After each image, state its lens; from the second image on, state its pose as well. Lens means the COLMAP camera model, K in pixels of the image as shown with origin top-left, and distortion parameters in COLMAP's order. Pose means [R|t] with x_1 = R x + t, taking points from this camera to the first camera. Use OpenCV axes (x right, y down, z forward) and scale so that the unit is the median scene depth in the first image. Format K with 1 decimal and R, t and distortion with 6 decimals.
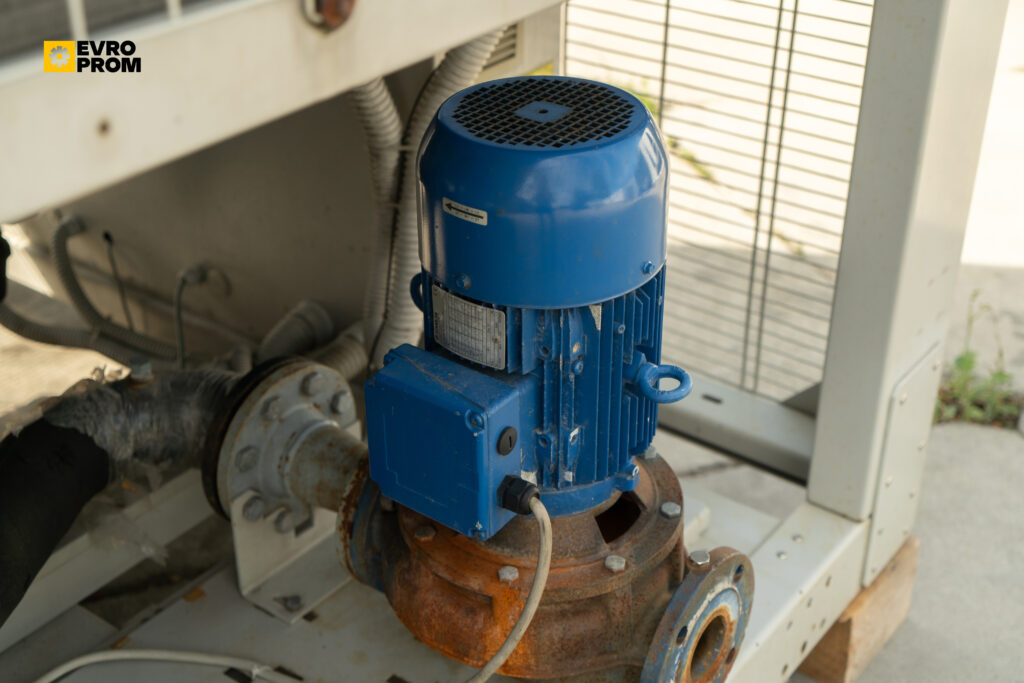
lens RADIAL K [[1416.0, 0, 513.5], [0, 1416.0, 340.6], [0, 0, 1]] dist [0.006669, 0.000000]
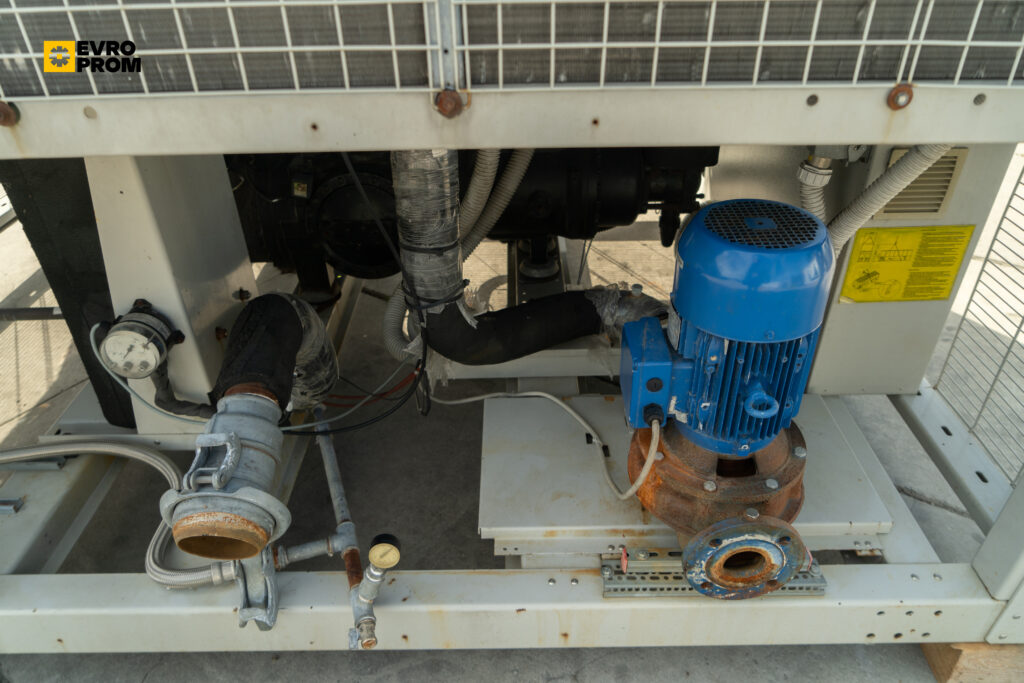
lens RADIAL K [[689.4, 0, 512.1], [0, 689.4, 340.8], [0, 0, 1]] dist [-0.022614, 0.003982]
pose [[0.589095, 0.443754, -0.675315, 0.402447], [-0.380876, 0.889544, 0.252278, -0.116254], [0.712672, 0.108595, 0.693041, 0.217998]]
